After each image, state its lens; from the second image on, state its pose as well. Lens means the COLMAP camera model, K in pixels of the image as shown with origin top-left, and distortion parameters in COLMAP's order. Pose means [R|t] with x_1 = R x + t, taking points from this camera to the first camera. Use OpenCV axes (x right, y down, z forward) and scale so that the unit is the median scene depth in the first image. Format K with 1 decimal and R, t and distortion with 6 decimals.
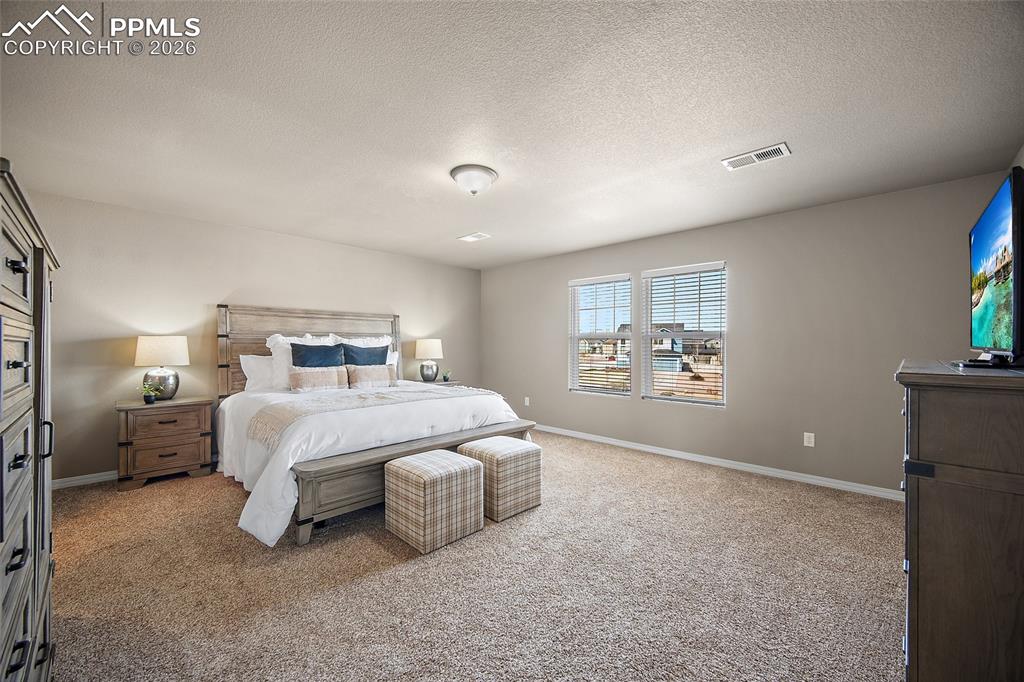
lens RADIAL K [[397.4, 0, 512.0], [0, 397.4, 341.0], [0, 0, 1]] dist [-0.019946, 0.000060]
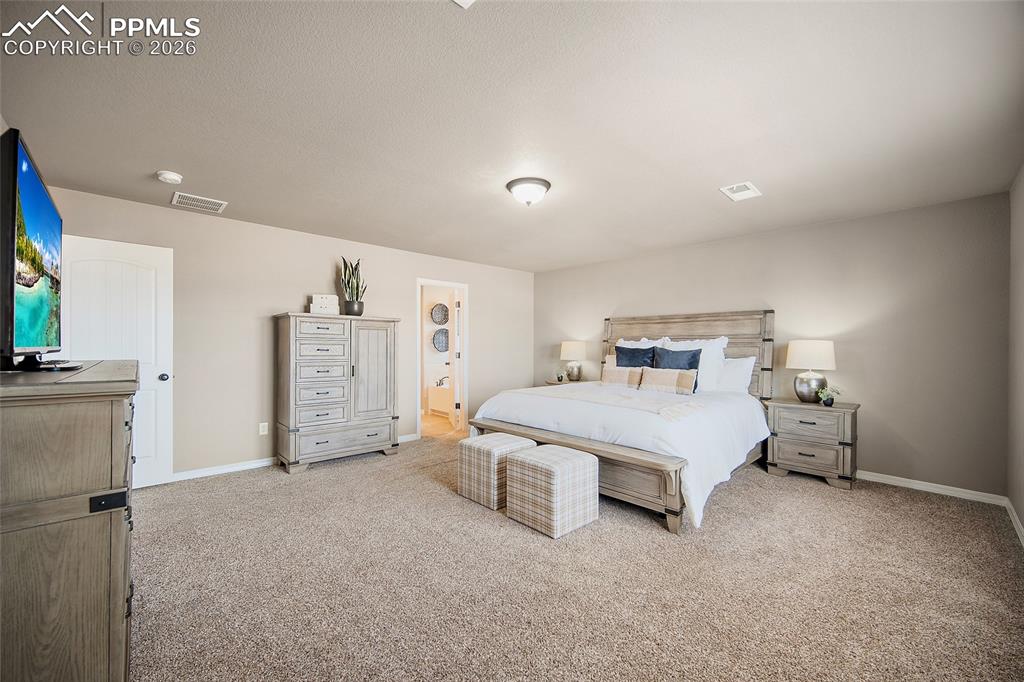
lens RADIAL K [[406.2, 0, 506.9], [0, 406.2, 344.5], [0, 0, 1]] dist [0.000064, 0.000280]
pose [[-0.051082, -0.006522, -0.998673, 0.944699], [0.002830, 0.999974, -0.006676, 0.009648], [0.998690, -0.003168, -0.051063, 0.958793]]
